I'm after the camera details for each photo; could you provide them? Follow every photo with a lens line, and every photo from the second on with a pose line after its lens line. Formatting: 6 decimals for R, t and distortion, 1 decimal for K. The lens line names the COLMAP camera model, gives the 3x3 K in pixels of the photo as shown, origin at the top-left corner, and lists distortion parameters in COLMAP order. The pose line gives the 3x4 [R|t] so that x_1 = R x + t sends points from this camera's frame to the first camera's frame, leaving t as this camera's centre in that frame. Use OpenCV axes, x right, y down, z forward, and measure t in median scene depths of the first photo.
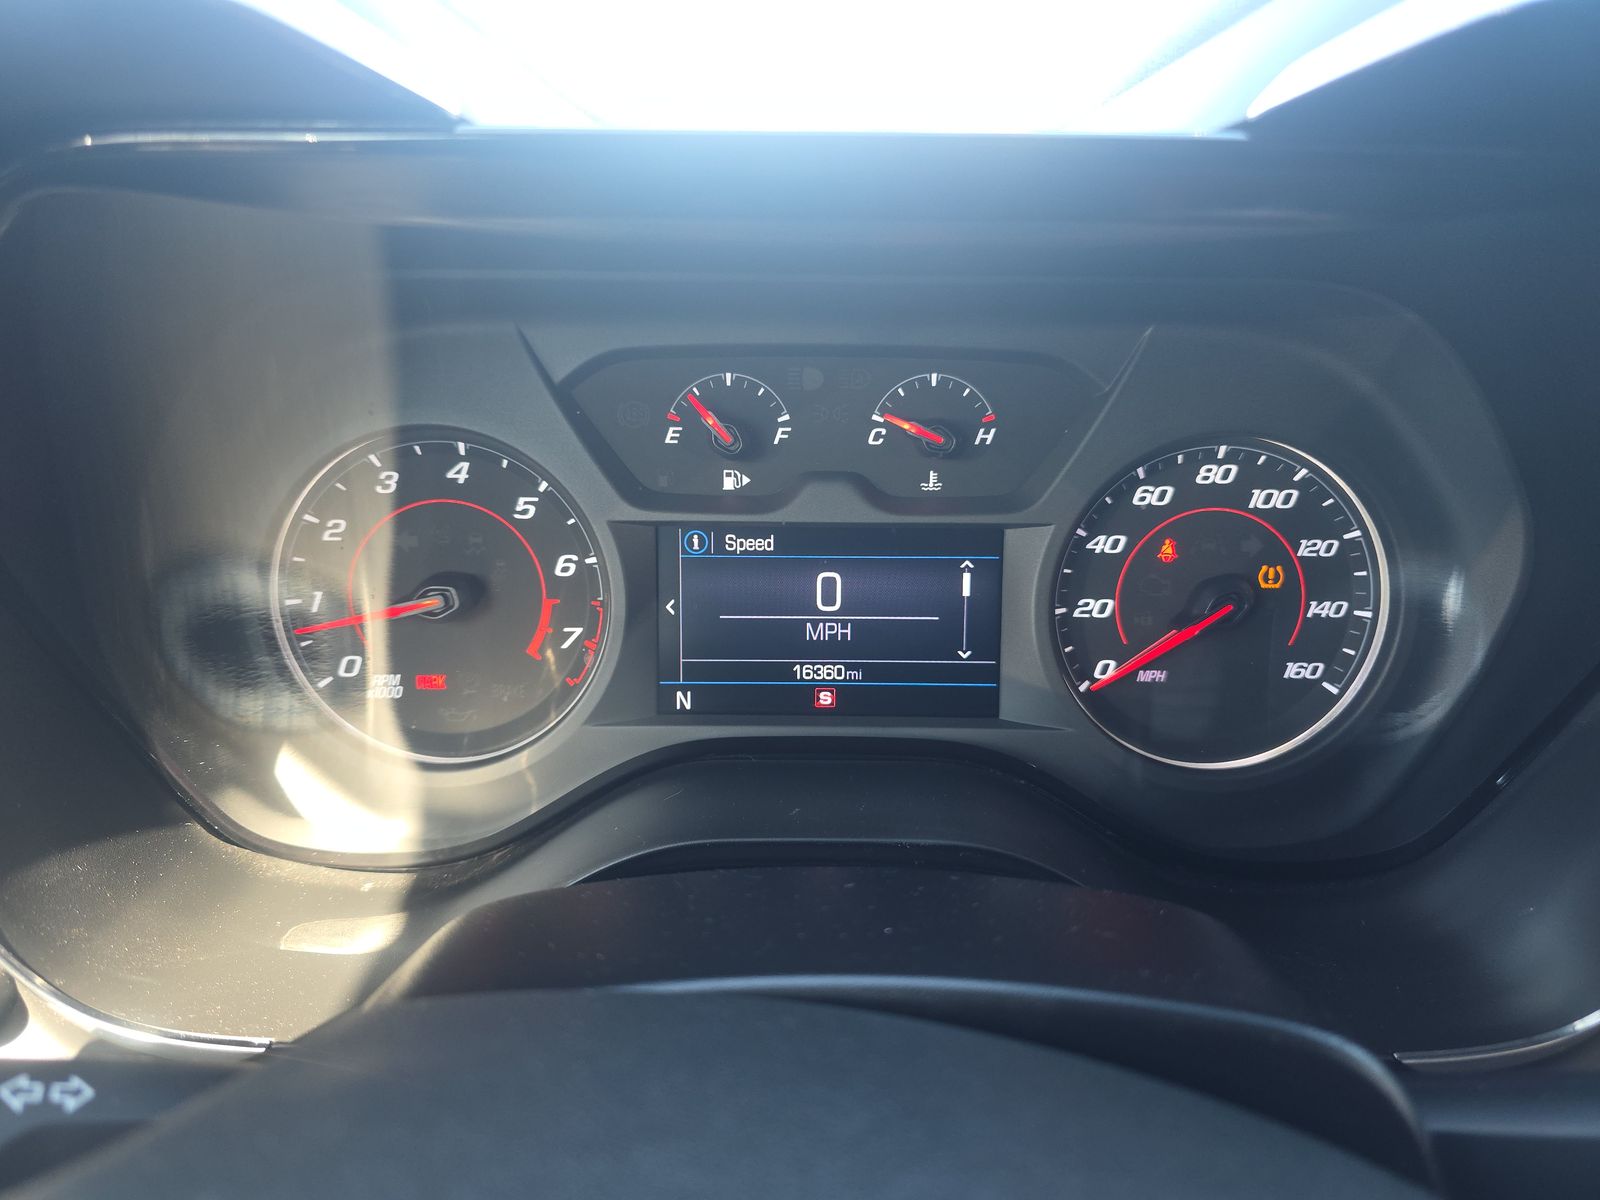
lens RADIAL K [[1053.3, 0, 800.0], [0, 1053.3, 600.0], [0, 0, 1]] dist [0.023926, -0.036500]
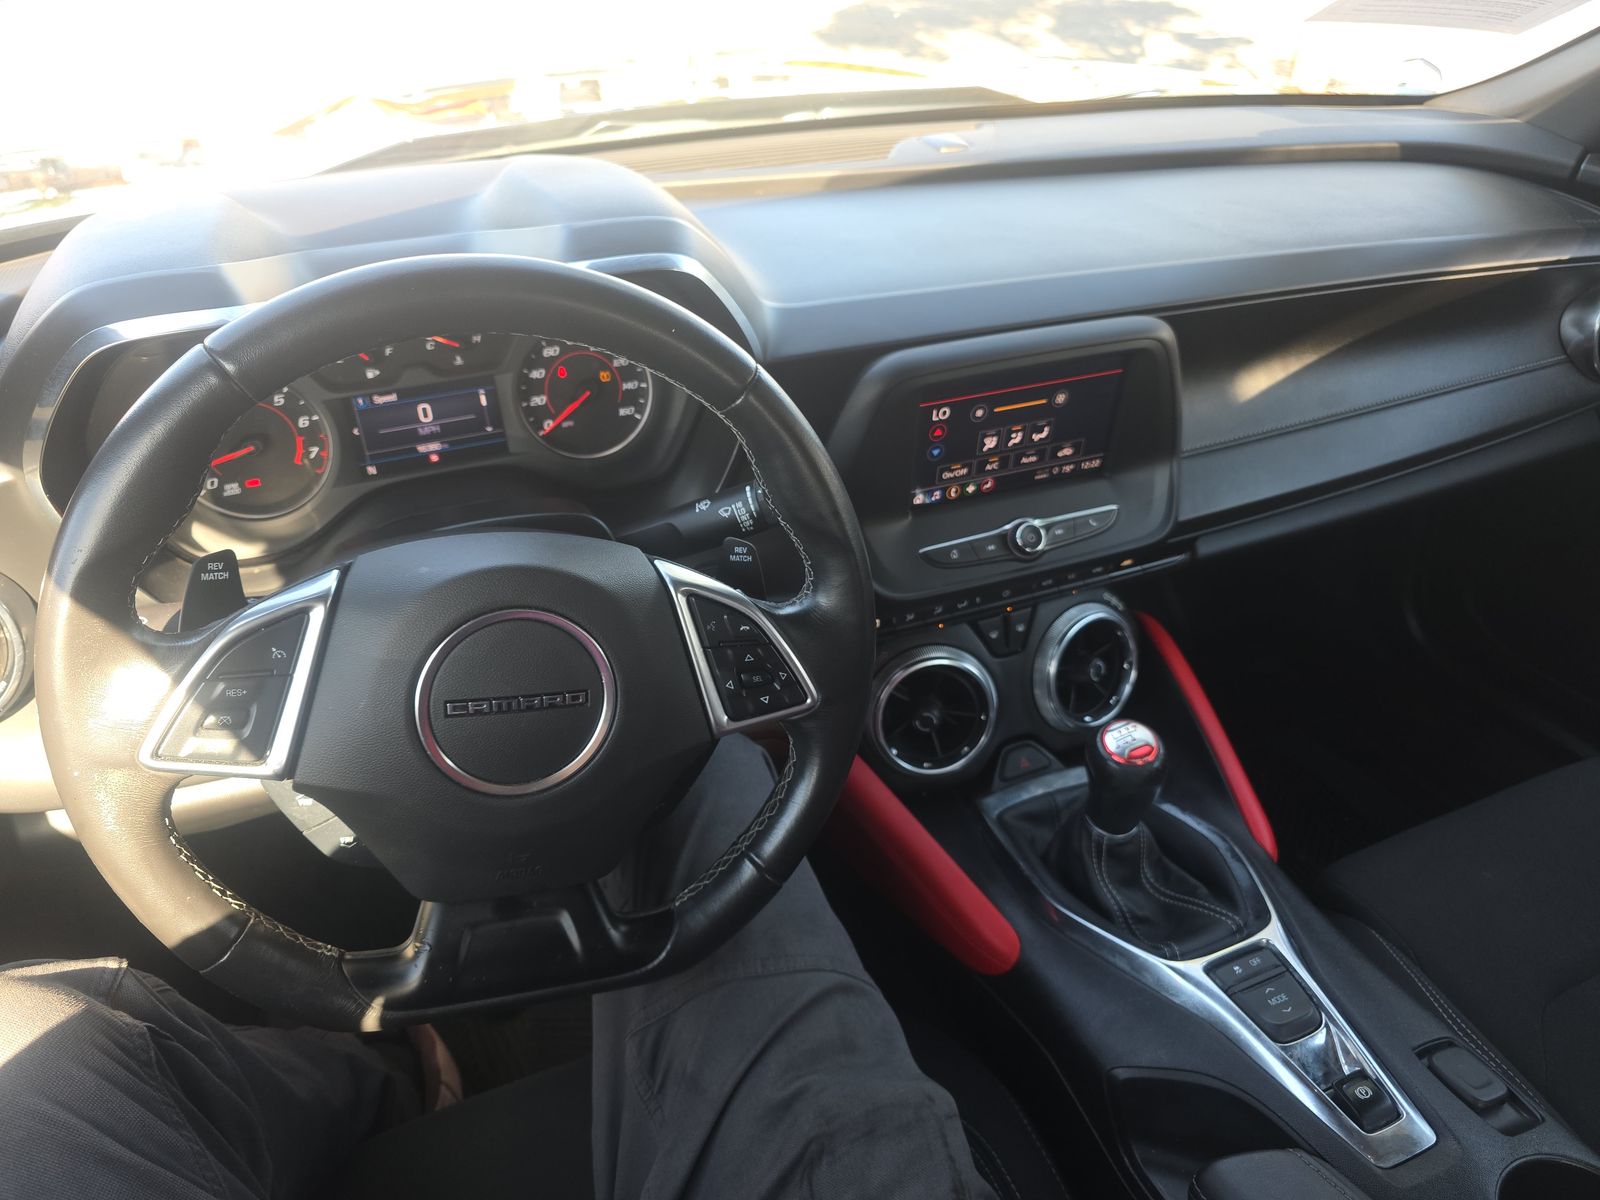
lens RADIAL K [[1053.3, 0, 800.0], [0, 1053.3, 600.0], [0, 0, 1]] dist [0.023926, -0.036500]
pose [[0.909640, -0.236280, 0.341653, -0.116370], [0.147975, 0.952832, 0.264982, -0.112110], [-0.388148, -0.190482, 0.901697, -1.551829]]
